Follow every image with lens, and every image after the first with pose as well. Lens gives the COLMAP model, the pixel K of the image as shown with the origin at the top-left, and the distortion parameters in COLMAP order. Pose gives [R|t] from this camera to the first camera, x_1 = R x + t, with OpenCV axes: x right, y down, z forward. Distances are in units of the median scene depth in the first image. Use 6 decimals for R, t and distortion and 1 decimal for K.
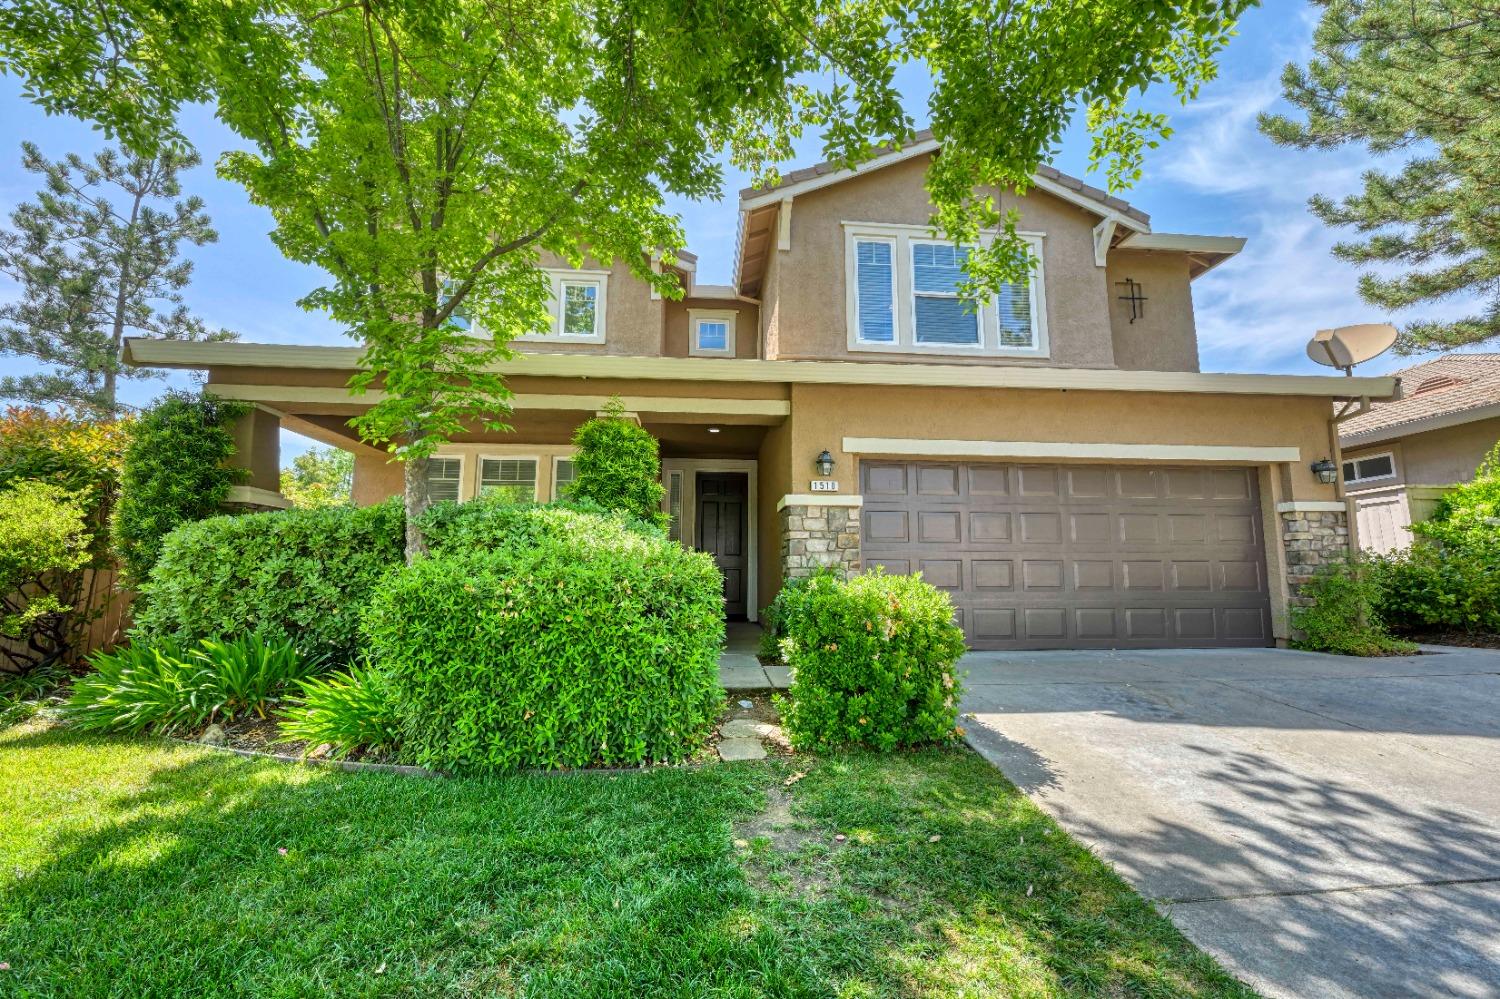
lens RADIAL K [[588.6, 0, 750.2], [0, 588.6, 494.0], [0, 0, 1]] dist [-0.000645, -0.000062]
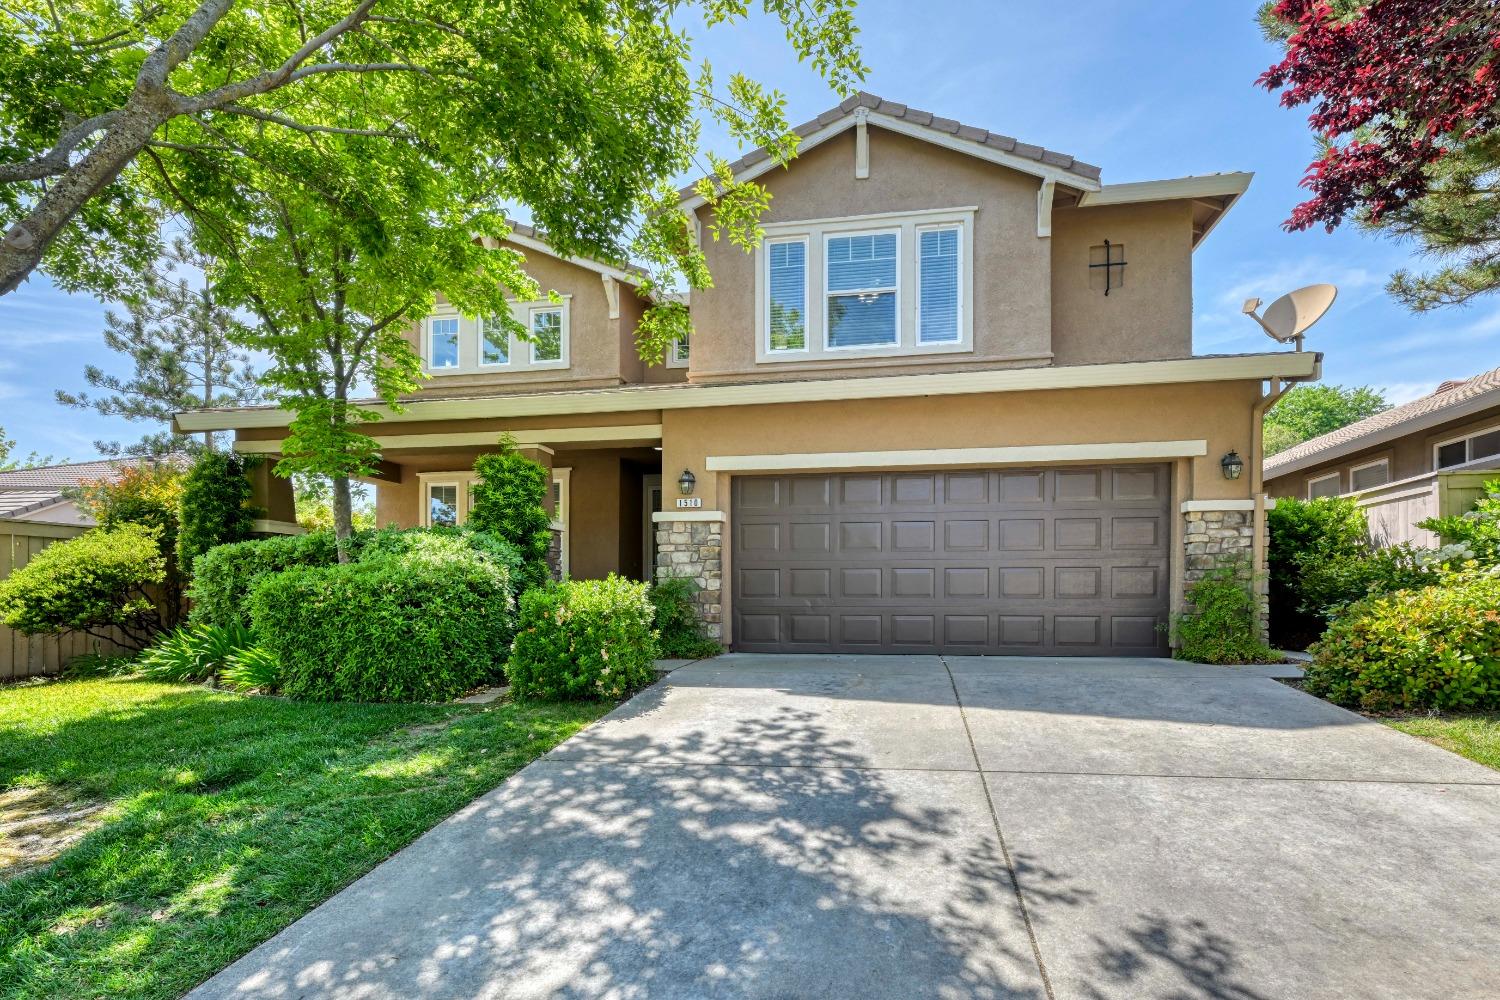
lens RADIAL K [[719.2, 0, 794.7], [0, 719.2, 598.4], [0, 0, 1]] dist [0.001496, -0.001021]
pose [[0.968890, -0.002410, -0.247479, 0.651403], [0.036729, 0.990279, 0.134155, -0.010675], [0.244750, -0.139072, 0.959561, -0.266216]]
